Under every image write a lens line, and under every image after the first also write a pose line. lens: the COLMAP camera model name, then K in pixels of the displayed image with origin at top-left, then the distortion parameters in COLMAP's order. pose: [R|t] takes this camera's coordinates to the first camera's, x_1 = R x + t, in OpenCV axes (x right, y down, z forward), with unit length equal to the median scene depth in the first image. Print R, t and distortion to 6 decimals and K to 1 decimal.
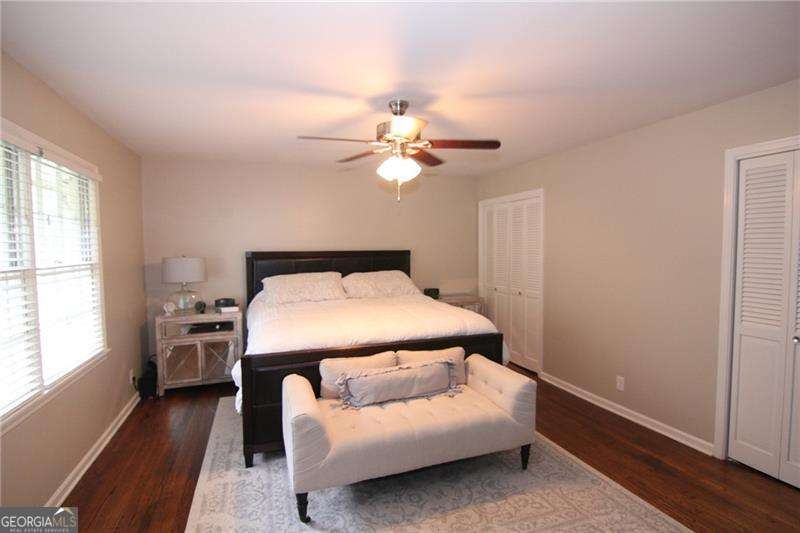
lens RADIAL K [[404.1, 0, 402.5], [0, 404.1, 268.1], [0, 0, 1]] dist [-0.001829, -0.000383]
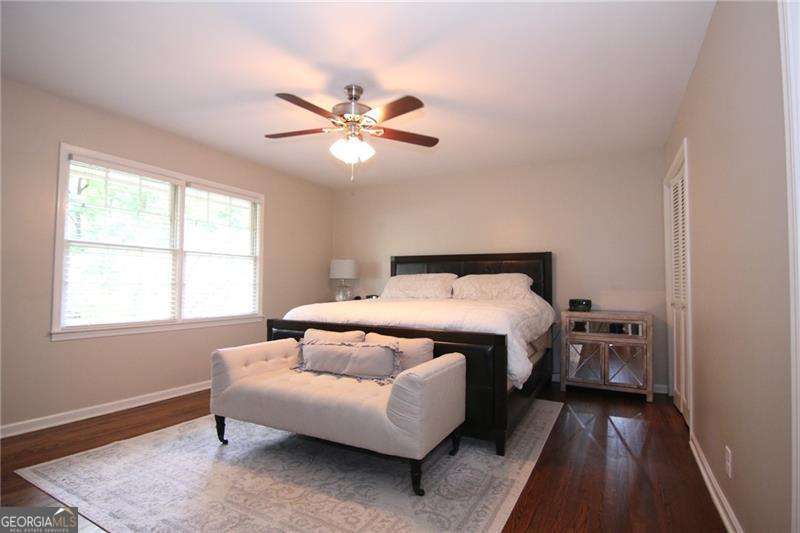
lens RADIAL K [[404.1, 0, 404.5], [0, 404.1, 267.2], [0, 0, 1]] dist [-0.001829, -0.000383]
pose [[0.675762, -0.017816, -0.736904, 0.848384], [-0.051460, 0.996128, -0.071274, 0.123357], [0.735321, 0.086085, 0.672229, 0.426478]]
